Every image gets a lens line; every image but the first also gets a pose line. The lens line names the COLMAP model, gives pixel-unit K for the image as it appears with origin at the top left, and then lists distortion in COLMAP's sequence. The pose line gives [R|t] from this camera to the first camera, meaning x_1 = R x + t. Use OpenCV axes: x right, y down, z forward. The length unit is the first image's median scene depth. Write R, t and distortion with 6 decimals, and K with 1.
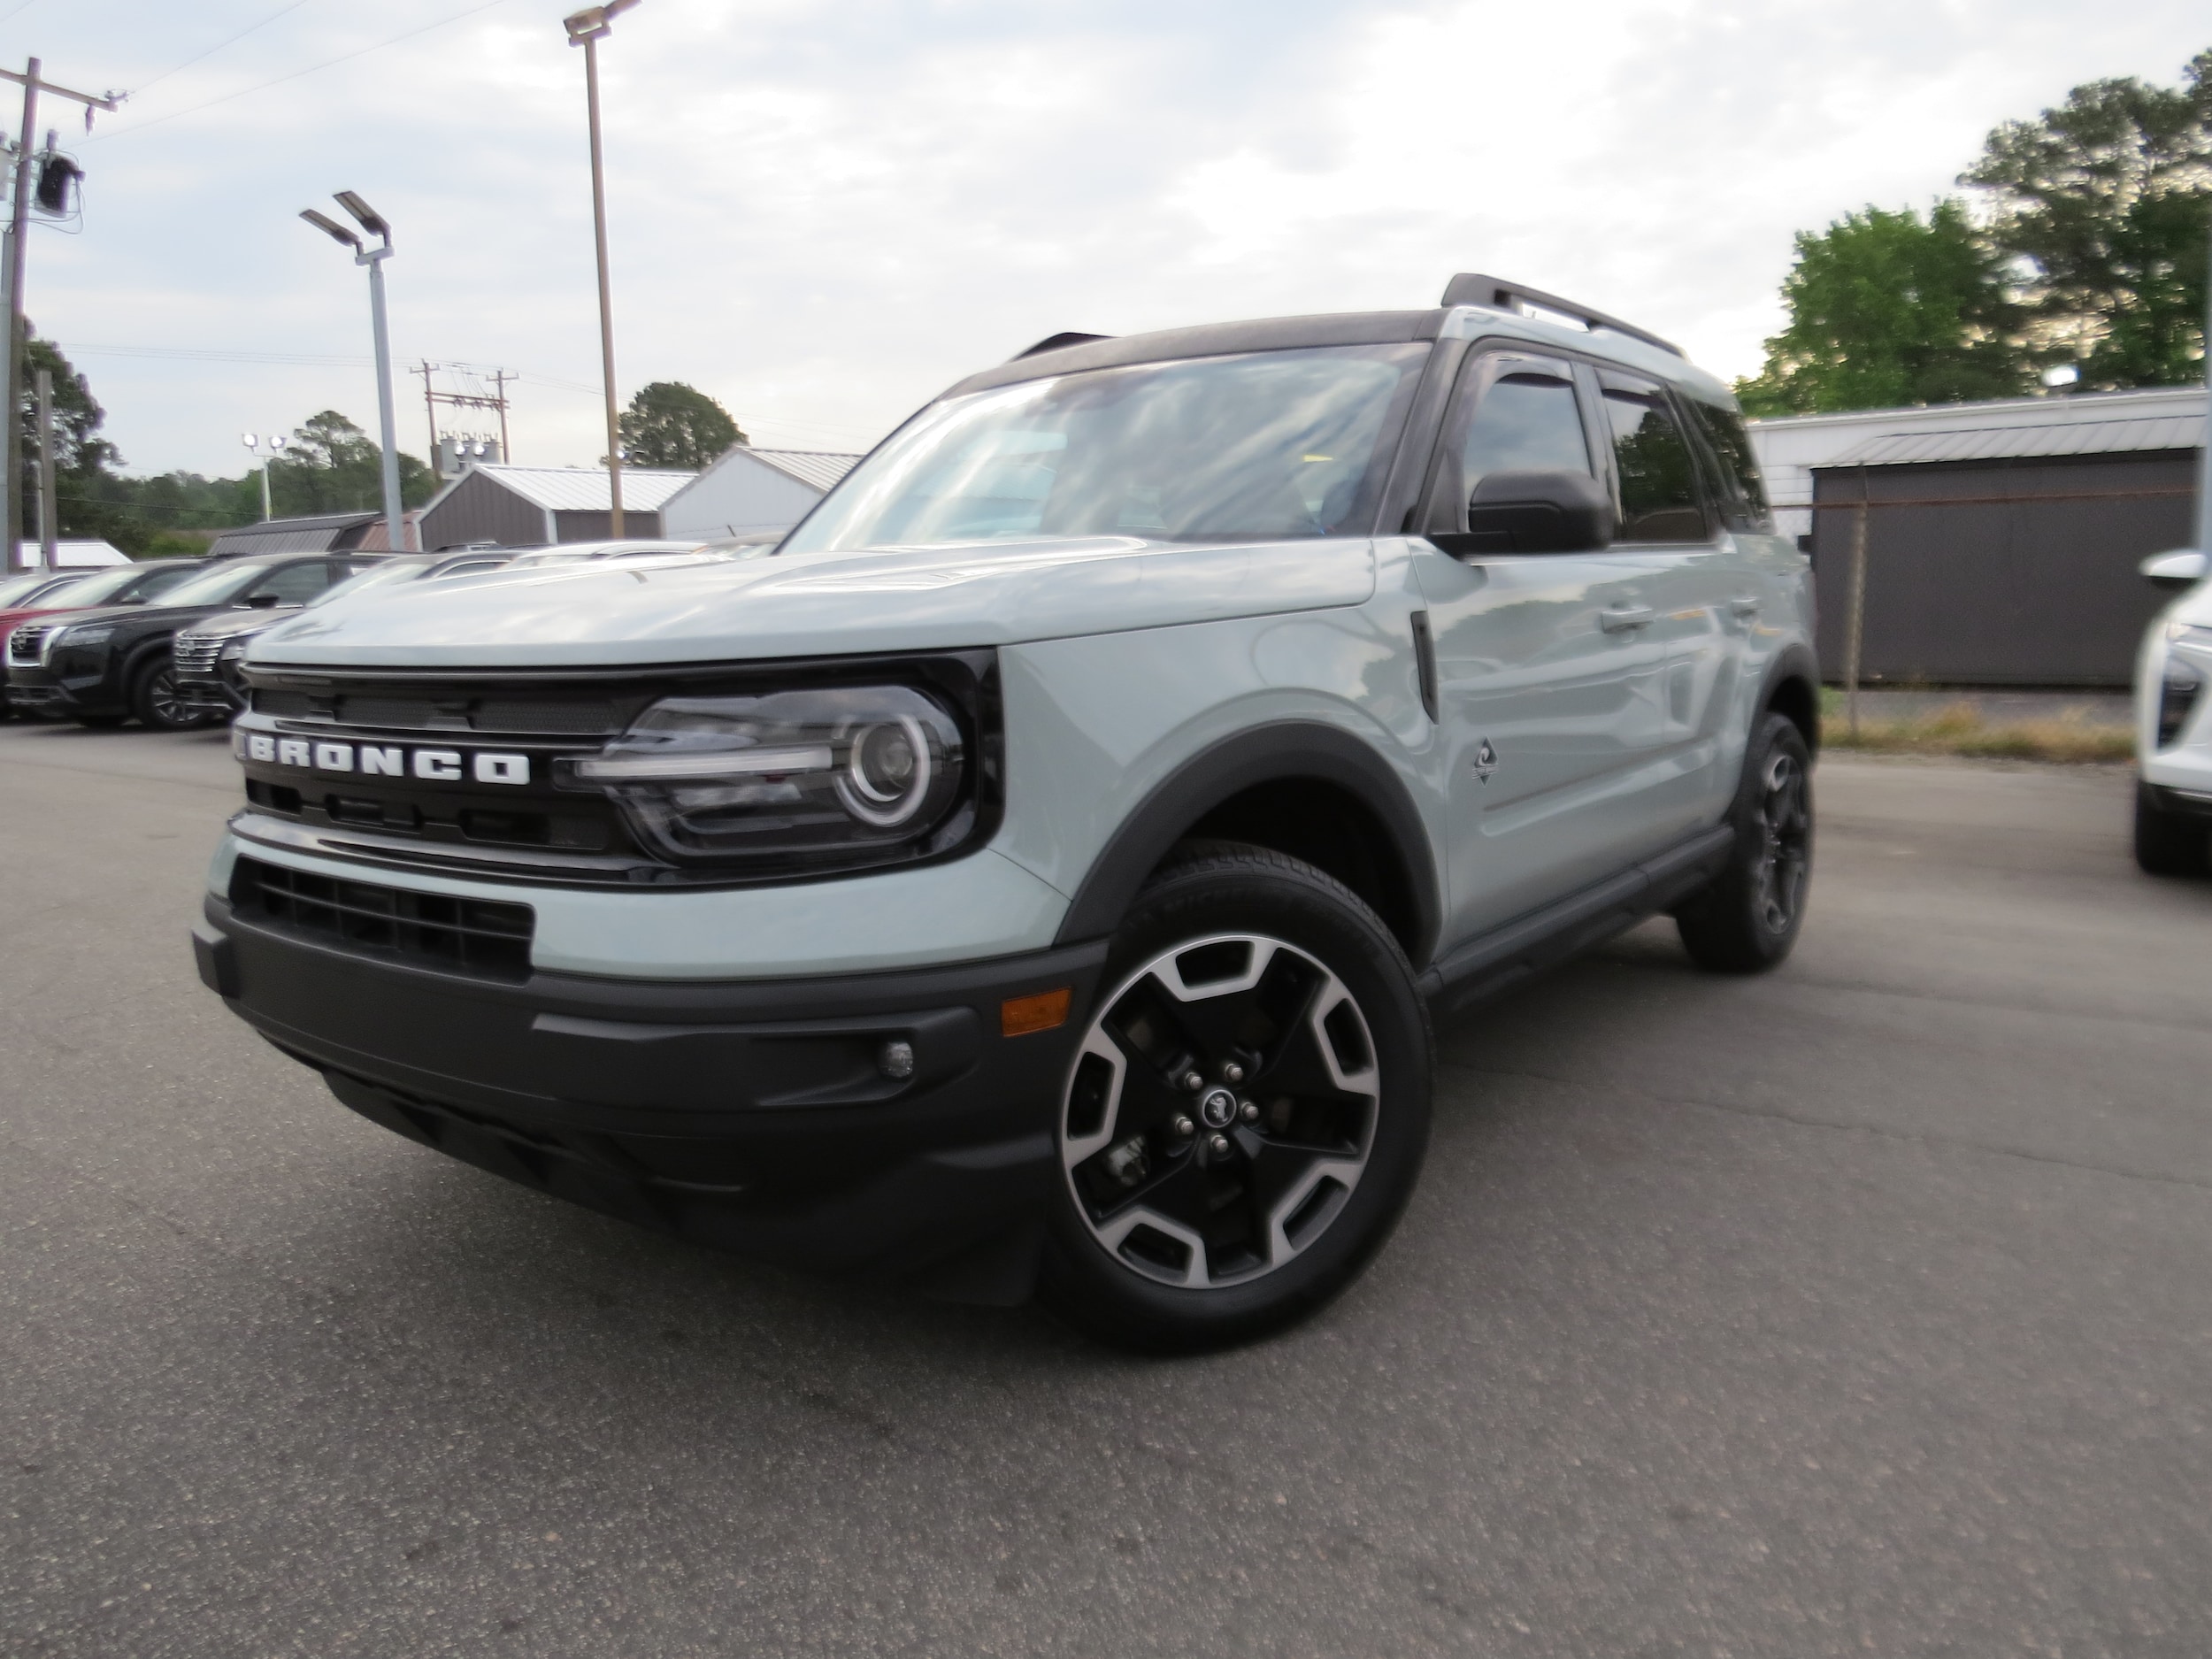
lens RADIAL K [[1576.7, 0, 1127.1], [0, 1576.7, 816.7], [0, 0, 1]] dist [-0.021903, 0.011757]
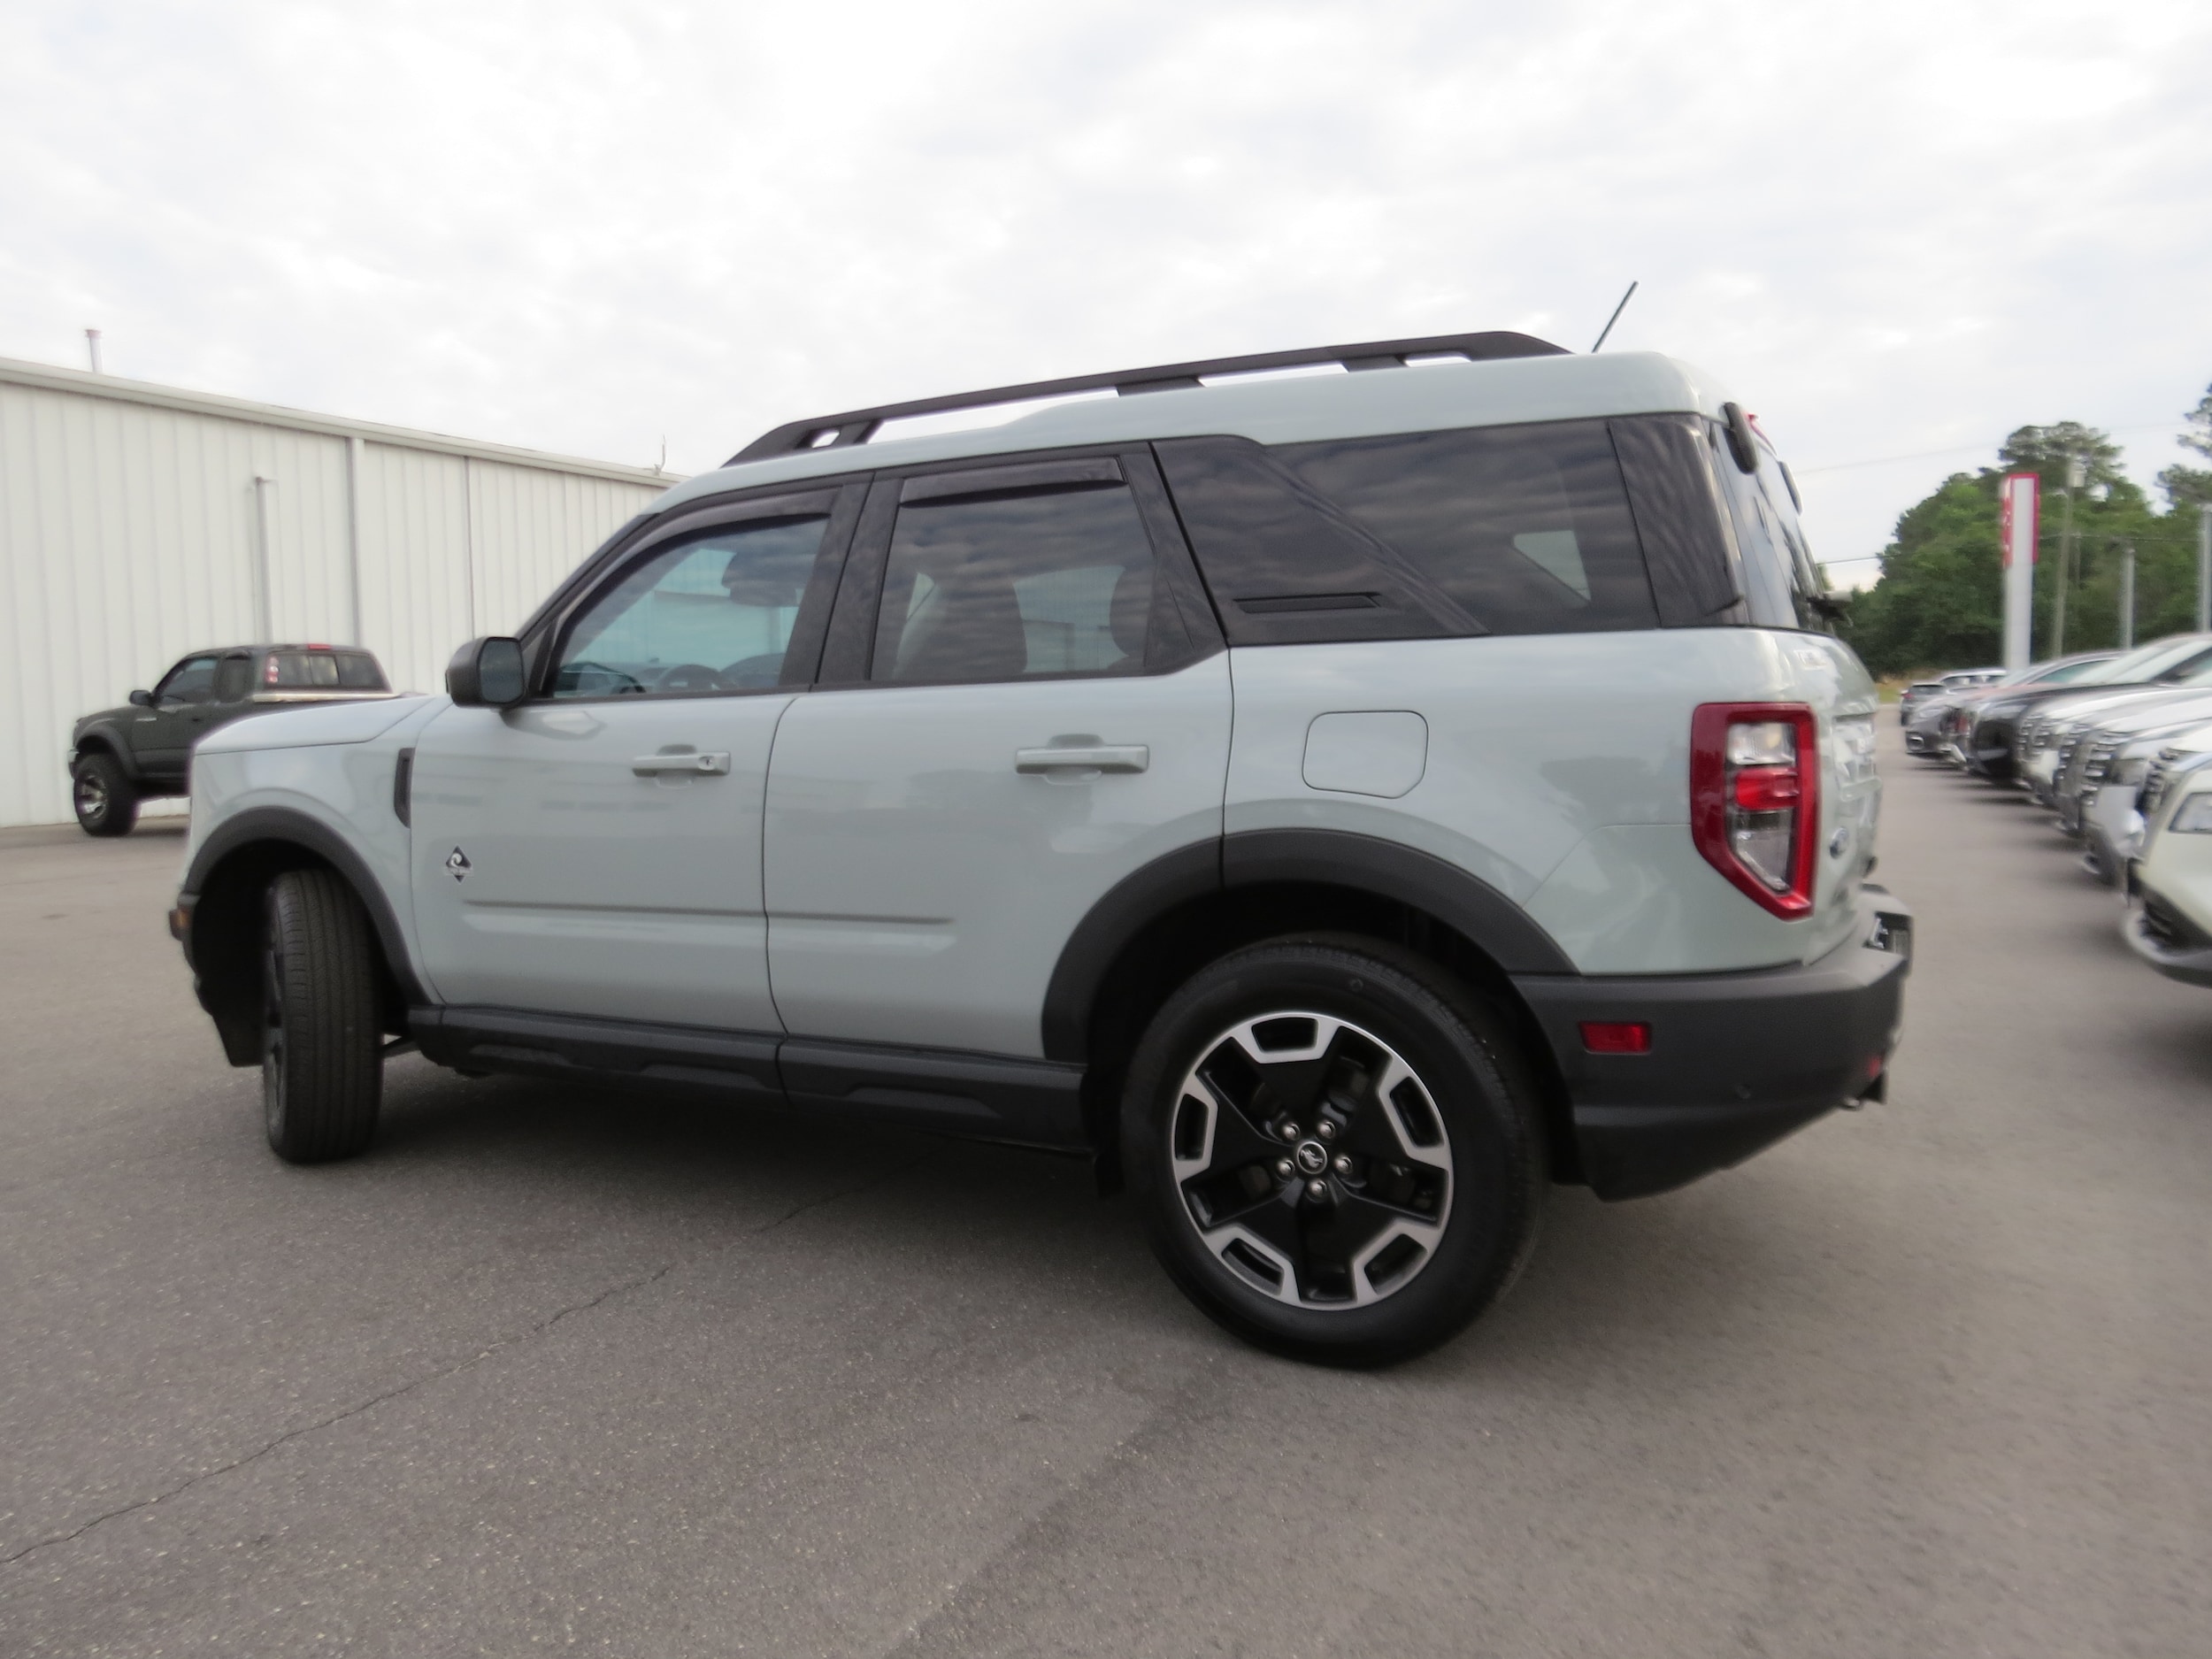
lens RADIAL K [[1576.7, 0, 1124.4], [0, 1576.7, 829.3], [0, 0, 1]] dist [-0.021903, 0.011757]
pose [[0.153008, 0.098661, -0.983288, 1.864957], [-0.127642, 0.988642, 0.079336, -0.279285], [0.979947, 0.113370, 0.163864, 1.558645]]
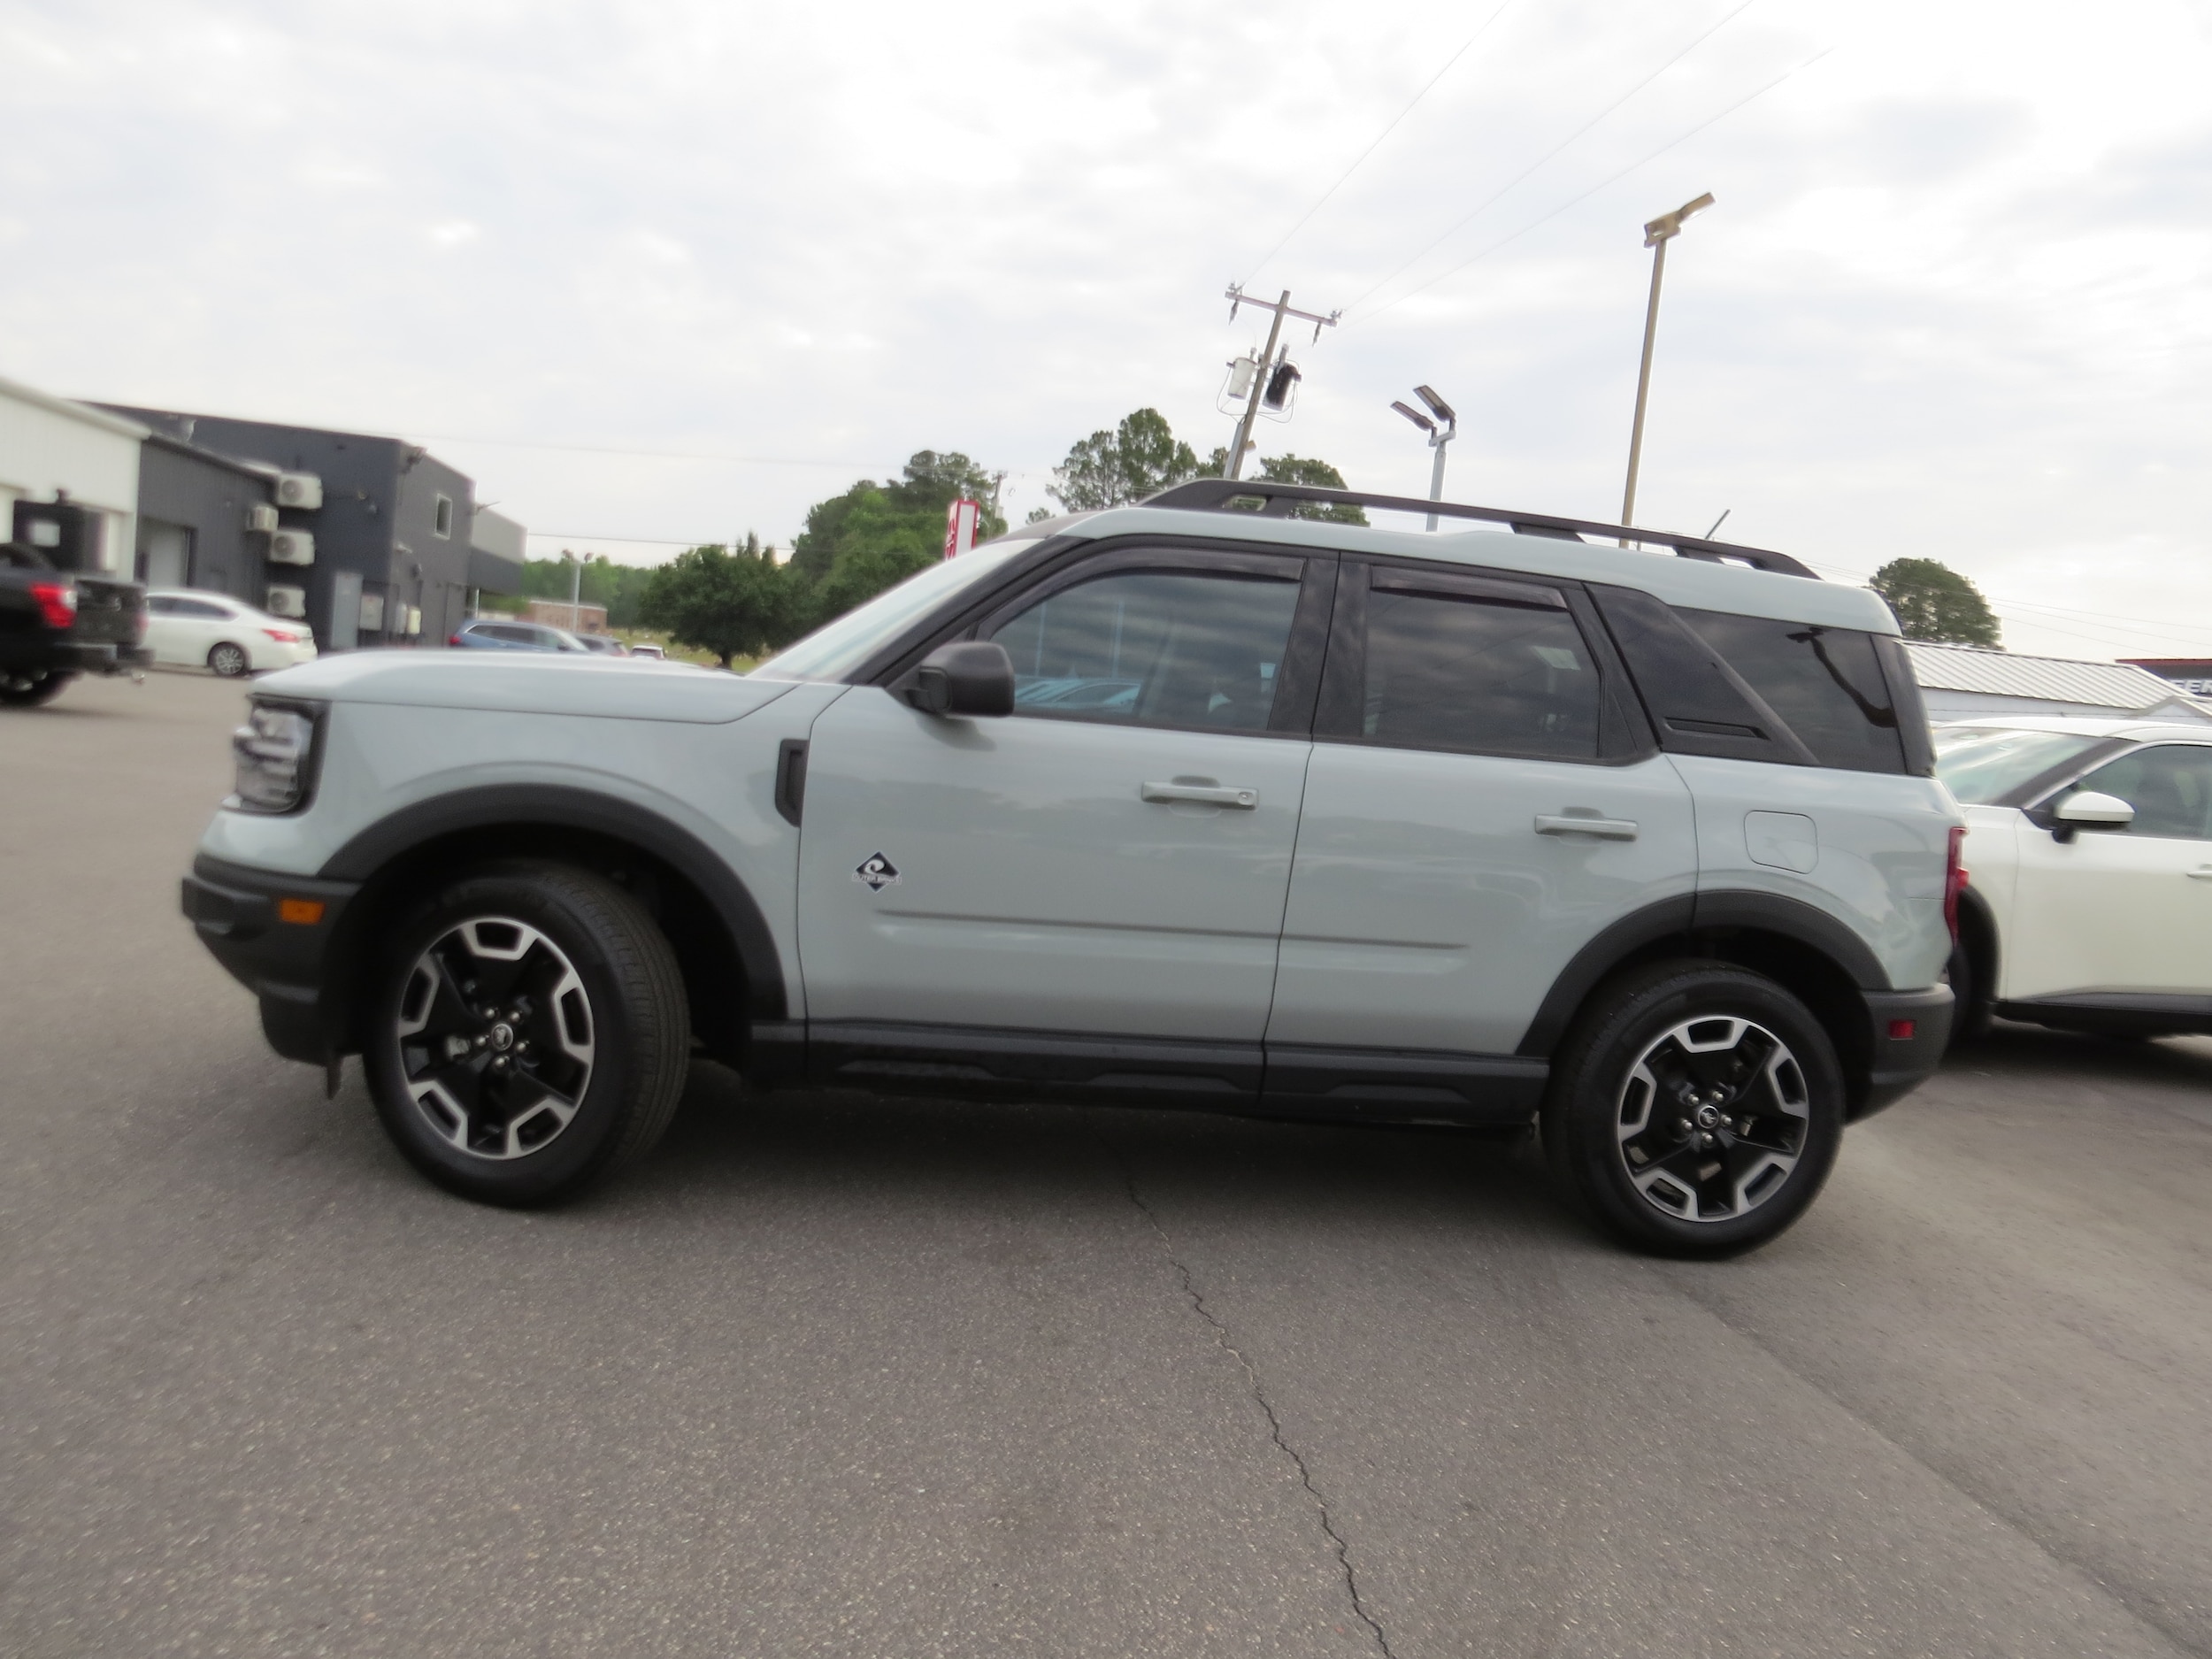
lens RADIAL K [[1576.7, 0, 1126.6], [0, 1576.7, 824.9], [0, 0, 1]] dist [-0.021903, 0.011757]
pose [[0.725351, 0.151464, -0.671510, 1.398269], [-0.216167, 0.976266, -0.013295, -0.113944], [0.653558, 0.154802, 0.740877, 0.248560]]
